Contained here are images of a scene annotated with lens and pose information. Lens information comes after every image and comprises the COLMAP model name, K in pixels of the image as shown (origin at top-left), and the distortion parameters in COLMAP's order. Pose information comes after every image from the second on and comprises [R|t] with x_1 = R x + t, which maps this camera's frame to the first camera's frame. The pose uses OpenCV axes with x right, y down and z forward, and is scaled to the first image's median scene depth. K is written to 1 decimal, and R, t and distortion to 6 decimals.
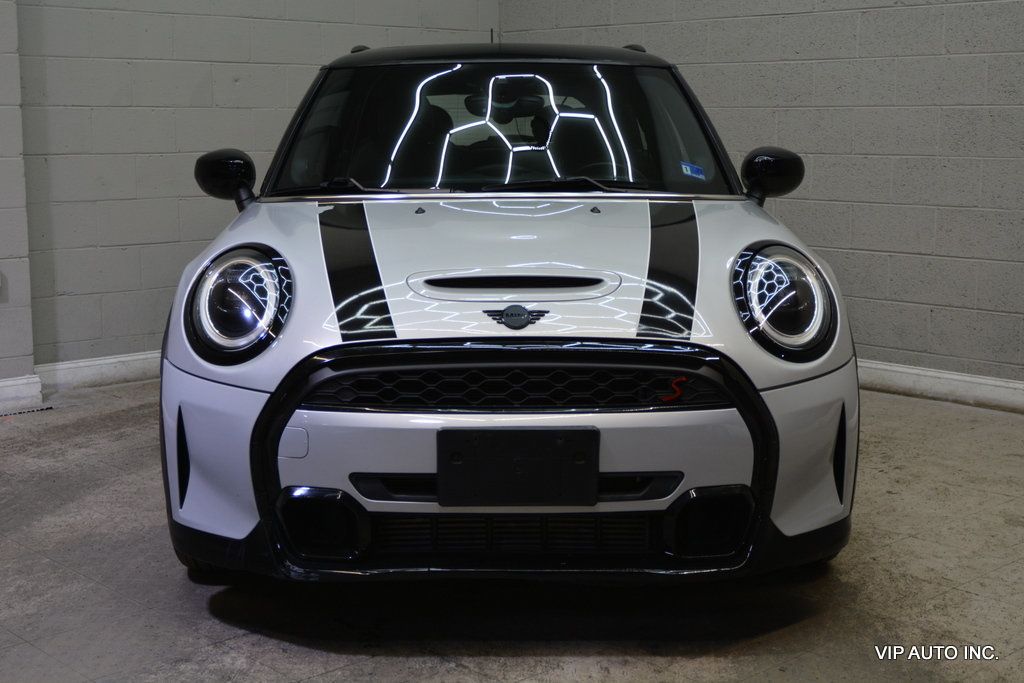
lens RADIAL K [[1405.1, 0, 512.0], [0, 1405.1, 341.5], [0, 0, 1]] dist [-0.007234, 0.017015]
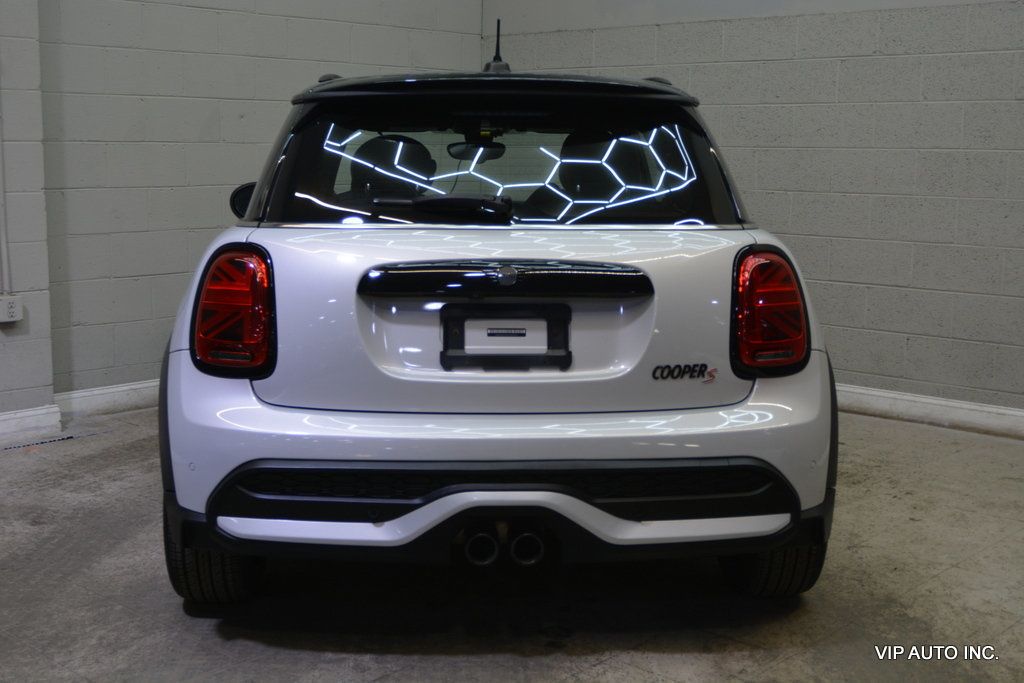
lens RADIAL K [[1279.0, 0, 512.0], [0, 1279.0, 341.5], [0, 0, 1]] dist [-0.017089, 0.030733]
pose [[0.997115, -0.002788, 0.075849, -0.094537], [0.003011, 0.999991, -0.002827, -0.022232], [-0.075841, 0.003048, 0.997115, 0.059659]]
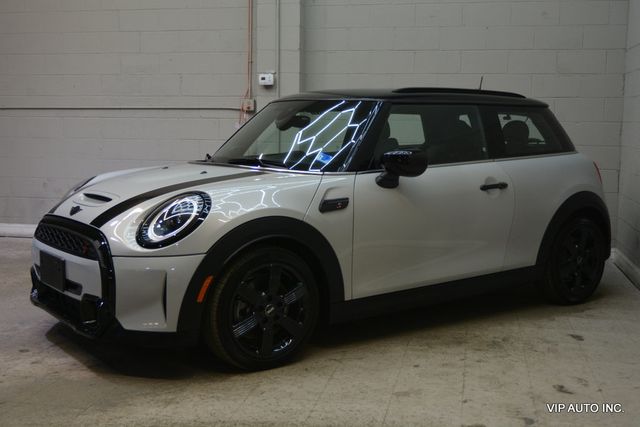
lens RADIAL K [[803.8, 0, 320.0], [0, 803.8, 213.5], [0, 0, 1]] dist [-0.013240, 0.022333]
pose [[0.580830, 0.102182, -0.807586, 0.839241], [-0.137317, 0.990172, 0.026523, -0.065956], [0.802359, 0.095490, 0.589153, 0.326653]]
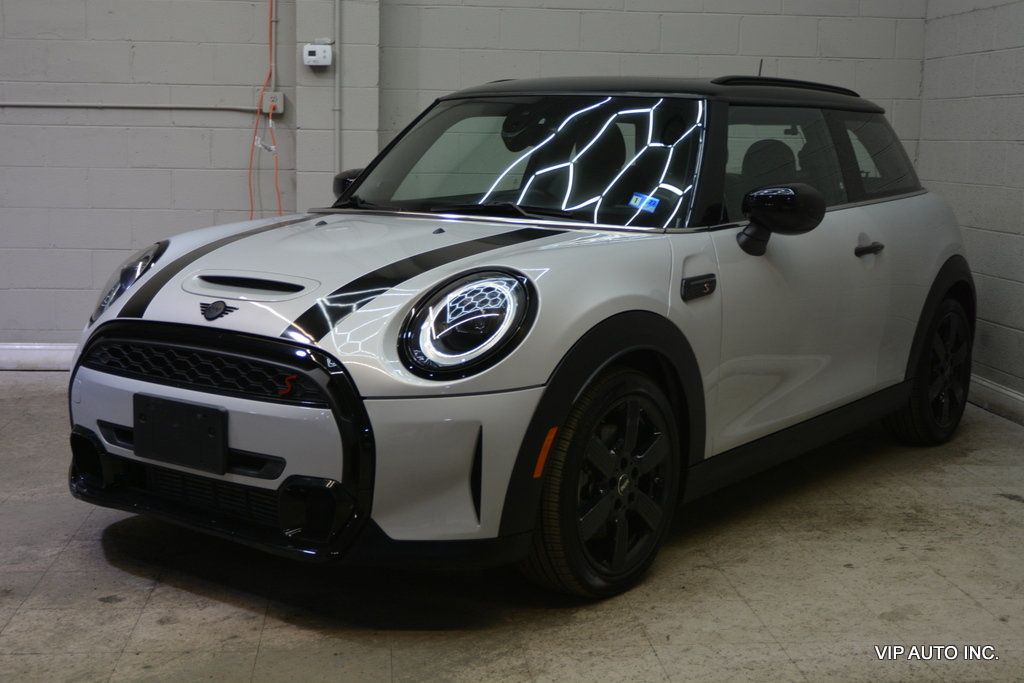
lens RADIAL K [[1414.0, 0, 512.0], [0, 1414.0, 341.5], [0, 0, 1]] dist [-0.000920, 0.022624]
pose [[0.792488, 0.101693, -0.601350, 0.574609], [-0.113505, 0.993367, 0.018404, -0.026040], [0.599233, 0.053671, 0.798774, 0.119178]]
